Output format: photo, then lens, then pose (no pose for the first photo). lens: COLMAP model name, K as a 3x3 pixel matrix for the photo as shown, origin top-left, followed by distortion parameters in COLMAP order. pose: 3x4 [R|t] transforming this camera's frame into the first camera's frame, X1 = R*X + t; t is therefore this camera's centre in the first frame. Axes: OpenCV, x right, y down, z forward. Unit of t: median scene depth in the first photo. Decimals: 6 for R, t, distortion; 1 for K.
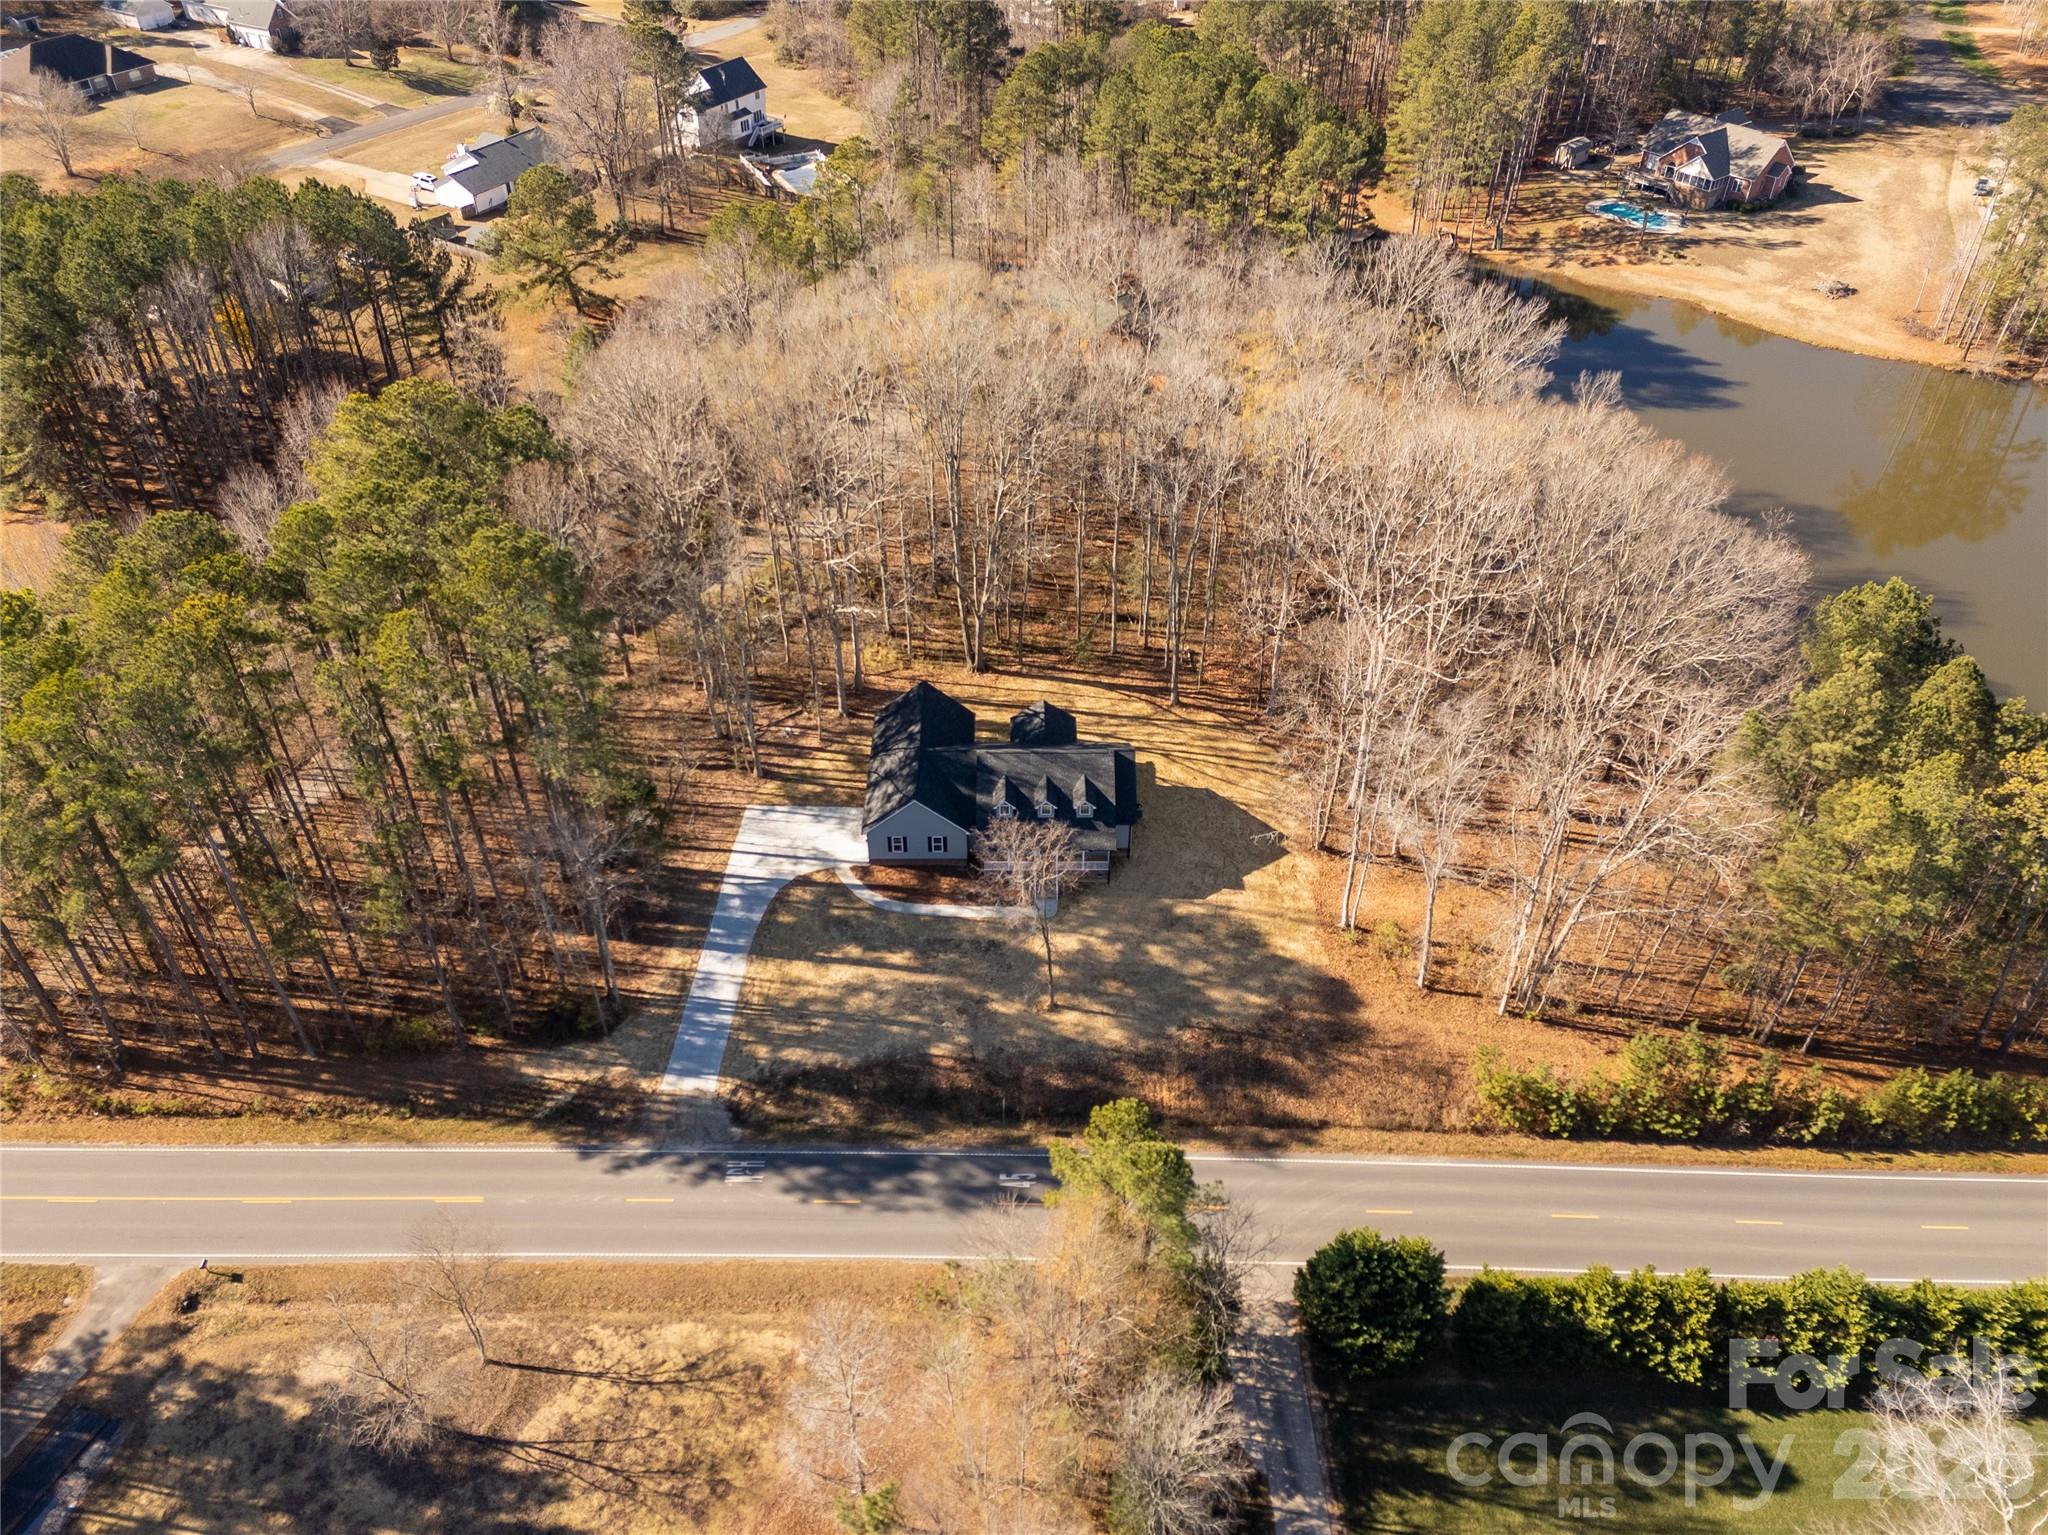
lens RADIAL K [[1533.5, 0, 1024.0], [0, 1533.5, 767.5], [0, 0, 1]] dist [0.092470, -0.086936]
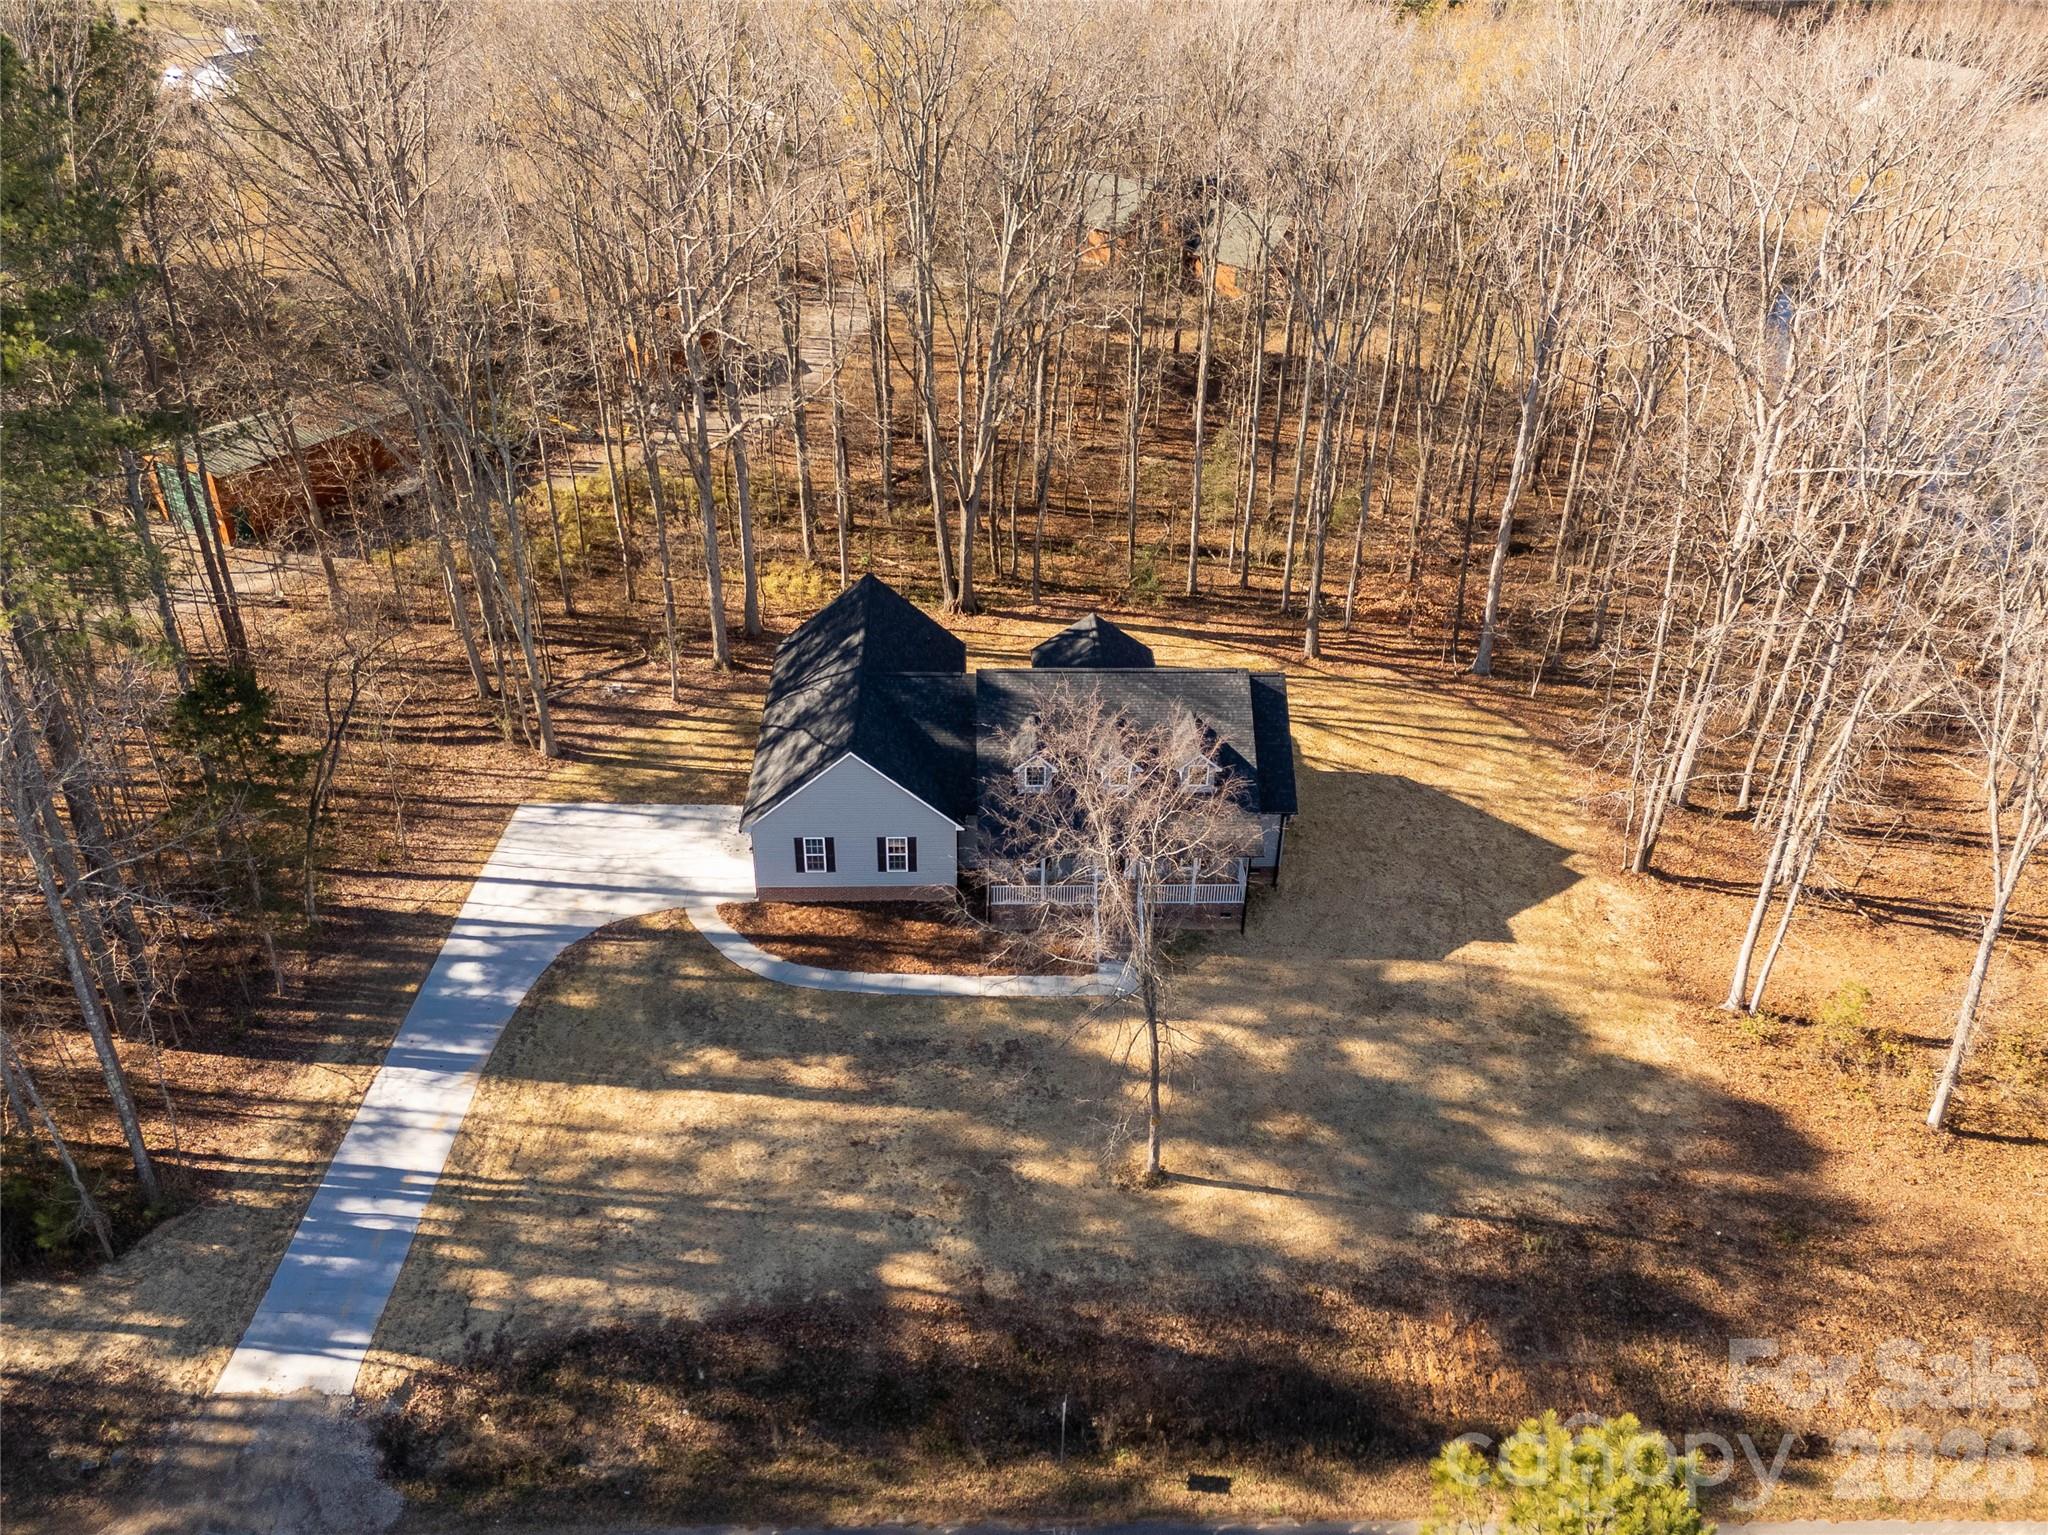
lens RADIAL K [[1616.0, 0, 1057.4], [0, 1616.0, 821.1], [0, 0, 1]] dist [0.101327, -0.093480]
pose [[0.998513, -0.005043, 0.054282, -0.035861], [0.010851, 0.994175, -0.107230, 0.102340], [-0.053425, 0.107660, 0.992751, 0.504981]]
